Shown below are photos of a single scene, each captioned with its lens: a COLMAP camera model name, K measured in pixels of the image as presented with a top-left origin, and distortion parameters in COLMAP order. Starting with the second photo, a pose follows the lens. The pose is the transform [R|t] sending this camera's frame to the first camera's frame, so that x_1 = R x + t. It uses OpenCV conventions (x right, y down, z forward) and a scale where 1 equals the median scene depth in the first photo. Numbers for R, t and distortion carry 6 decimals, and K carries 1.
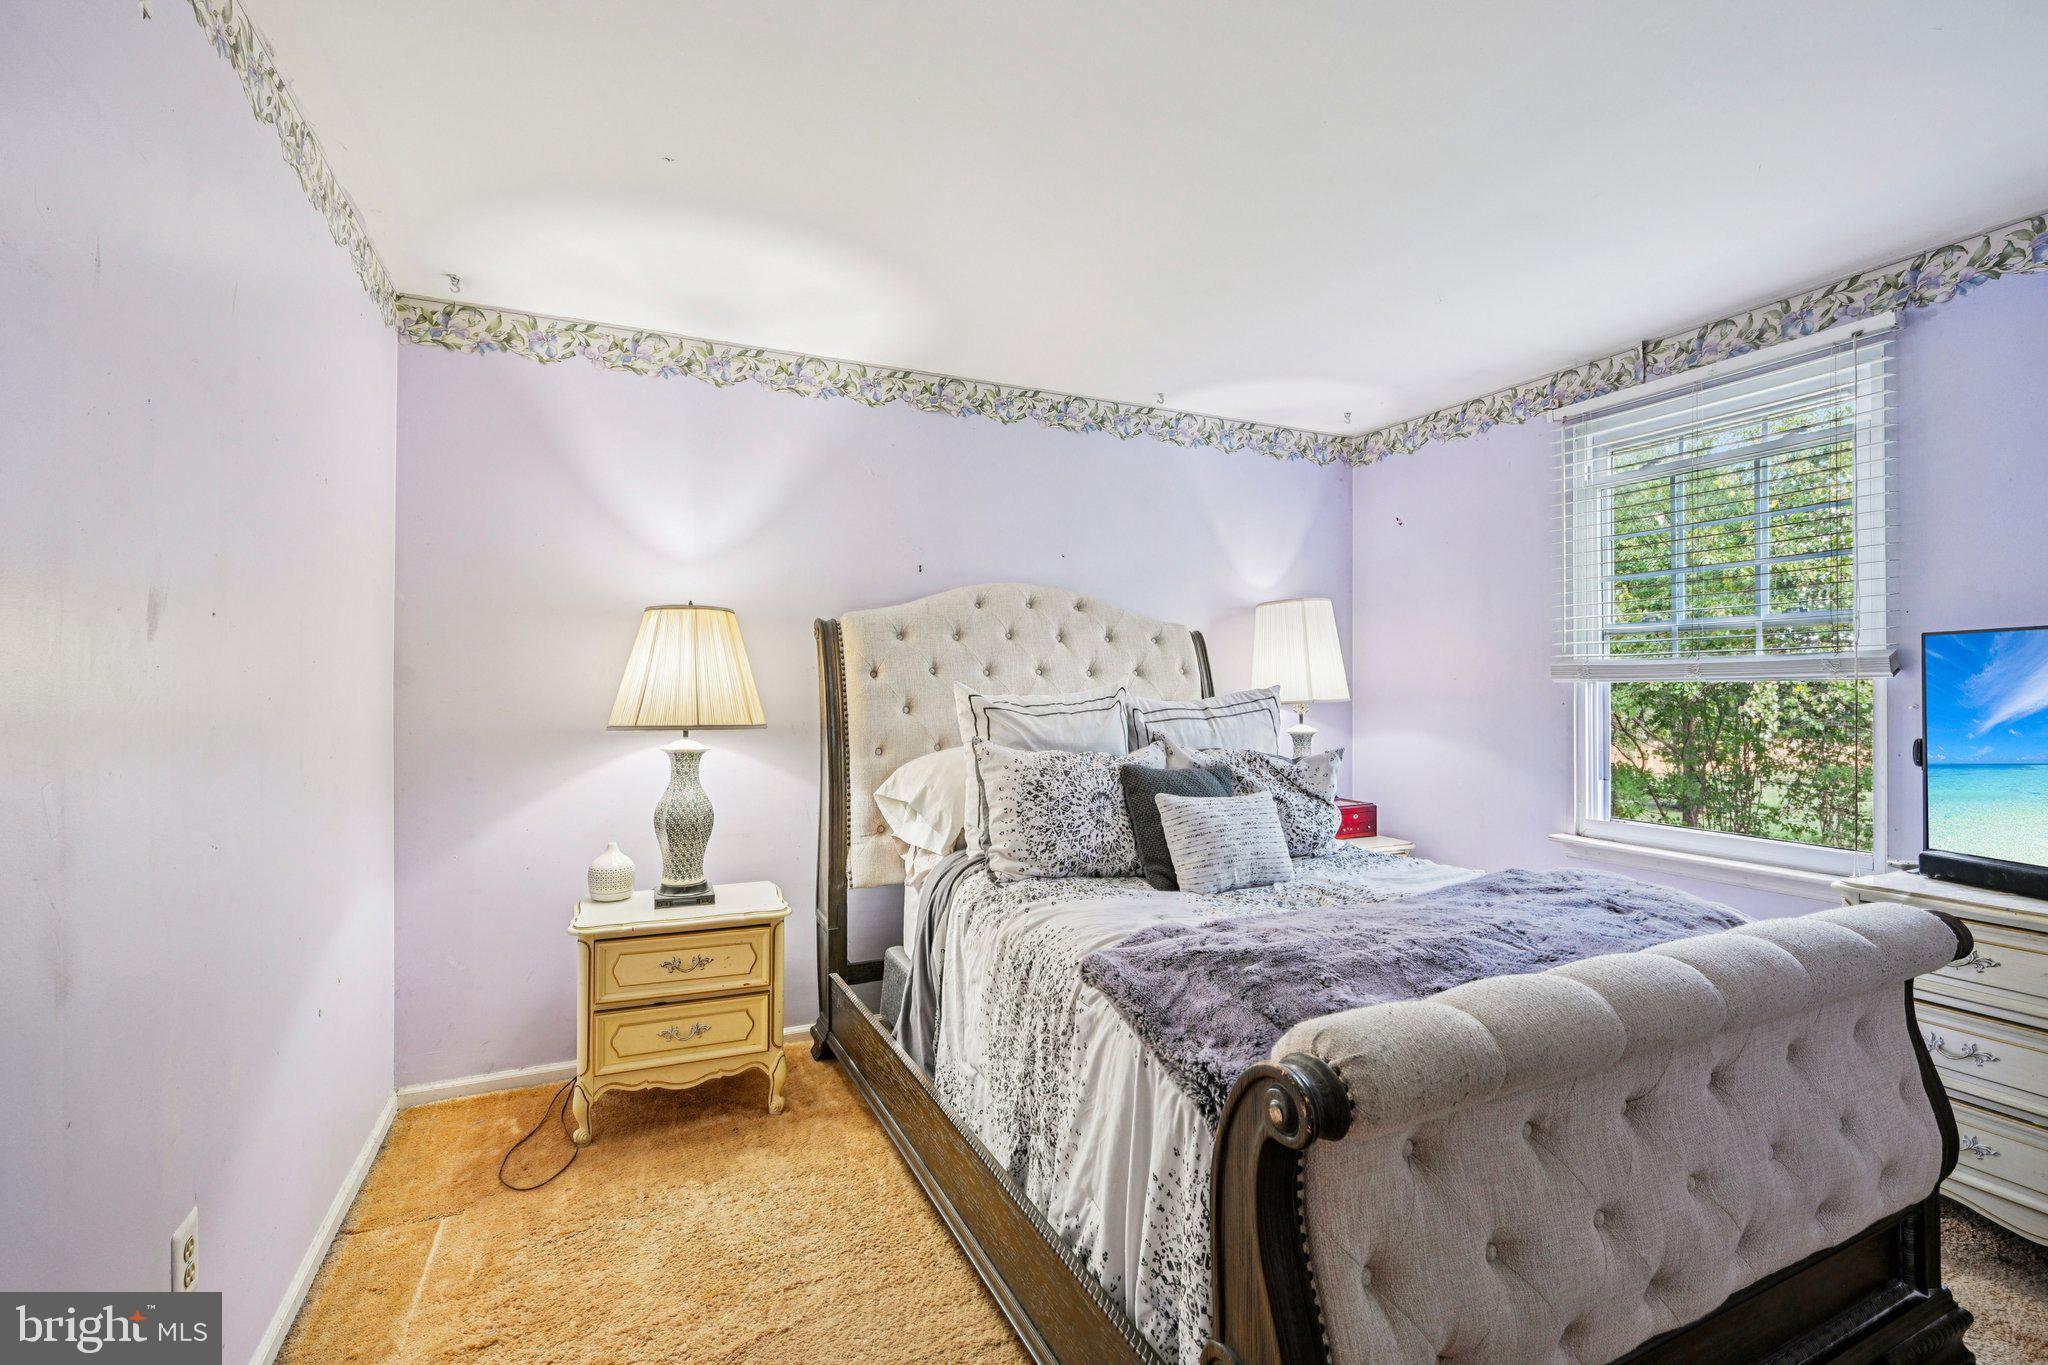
lens RADIAL K [[917.0, 0, 1016.2], [0, 917.0, 686.9], [0, 0, 1]] dist [-0.003218, 0.000706]
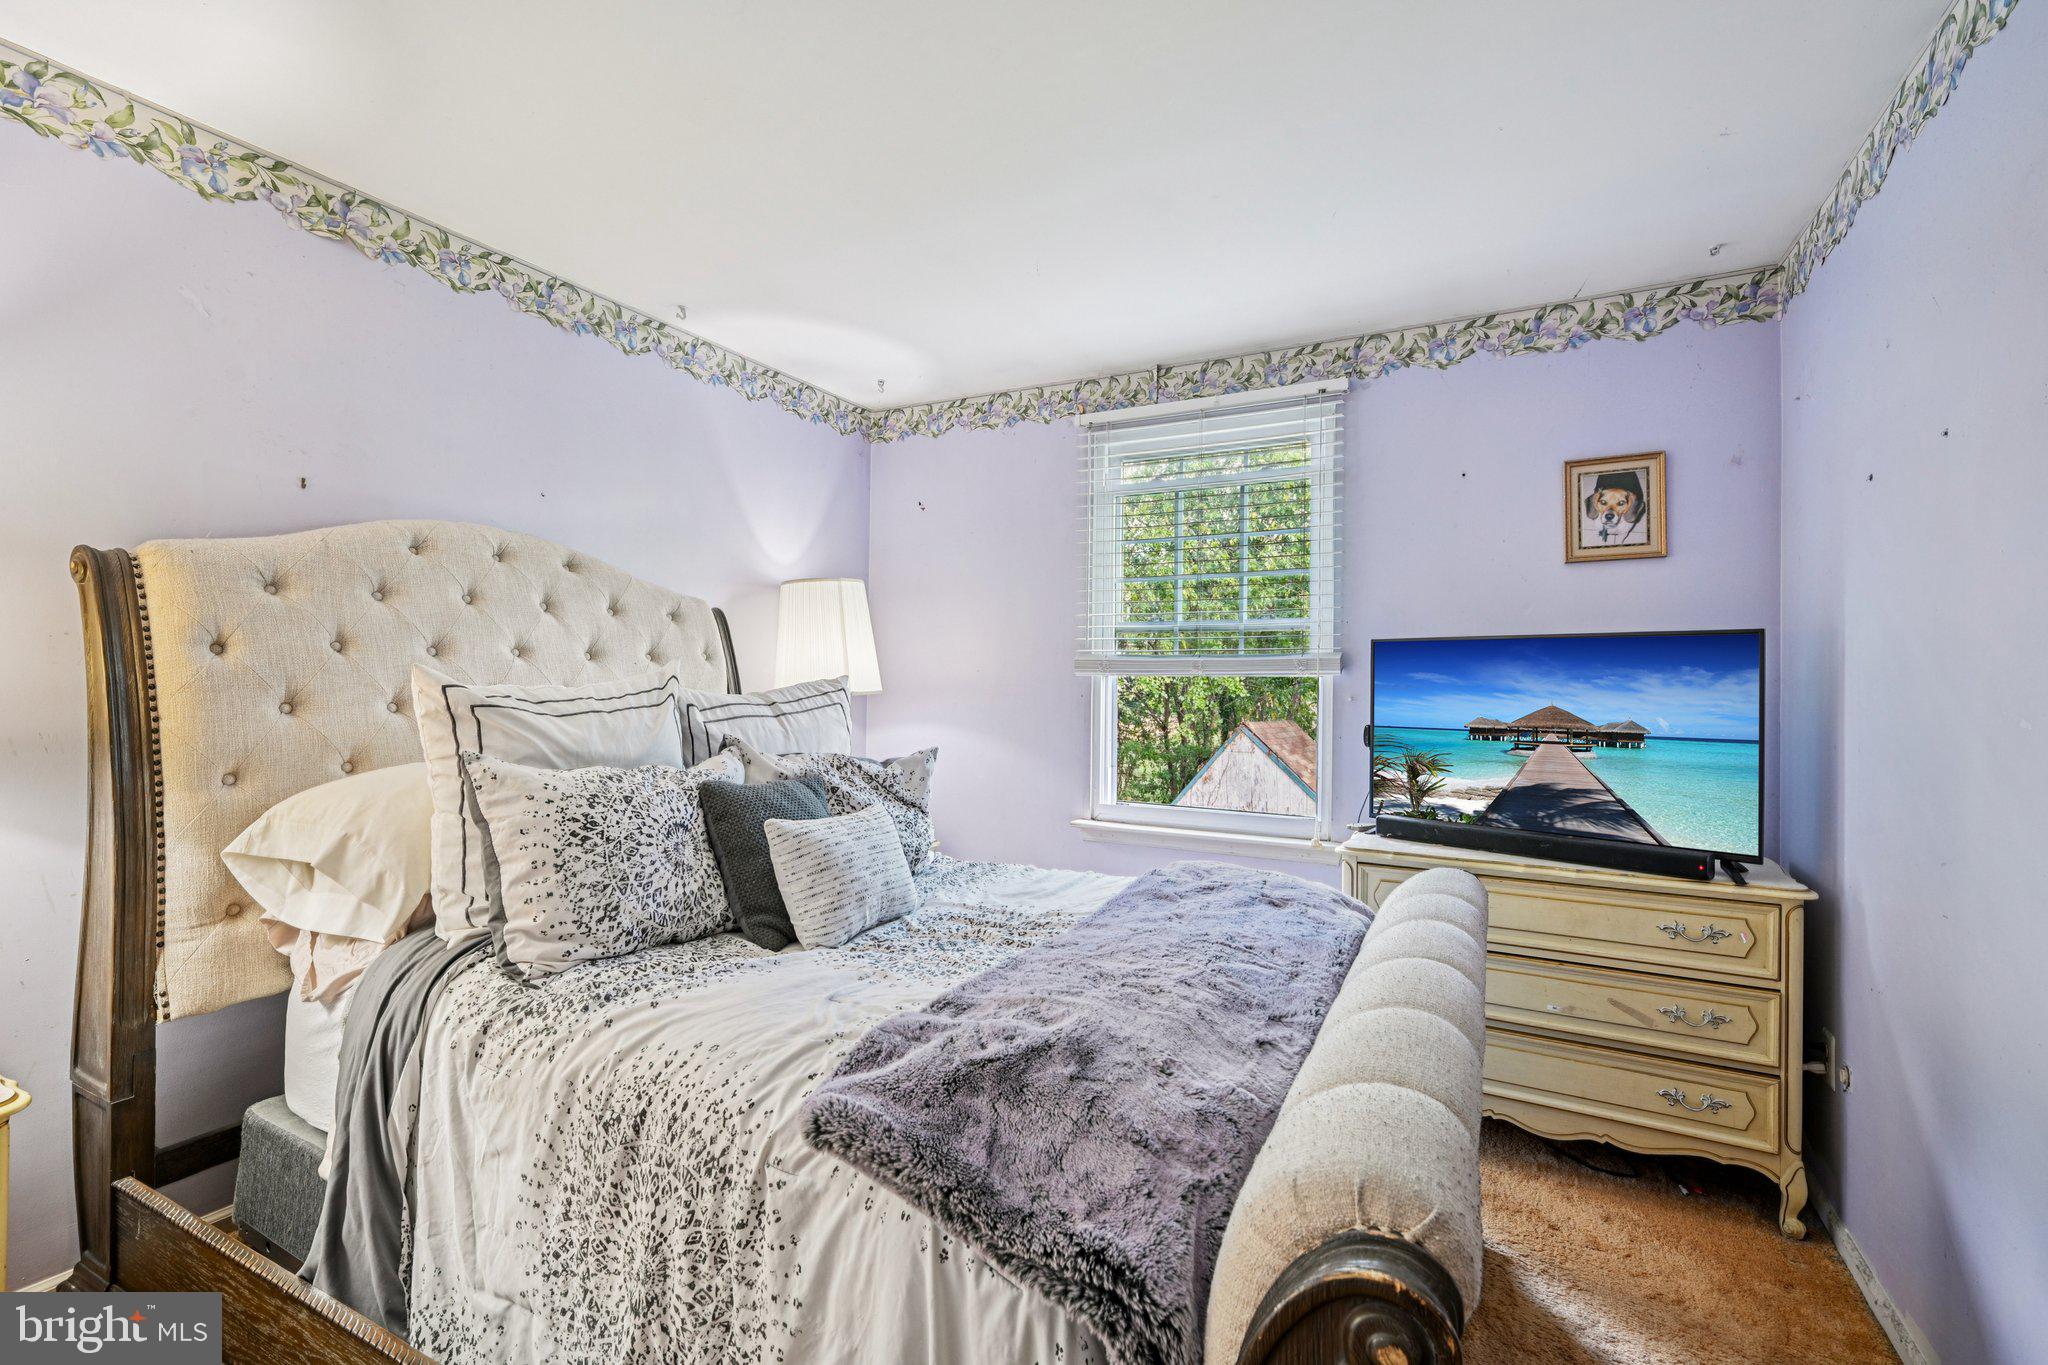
lens RADIAL K [[917.0, 0, 1030.3], [0, 917.0, 683.9], [0, 0, 1]] dist [-0.003218, 0.000706]
pose [[0.793951, 0.006103, 0.607951, -0.104140], [-0.010747, 0.999934, 0.003997, 0.001100], [-0.607886, -0.009707, 0.793965, 0.228363]]
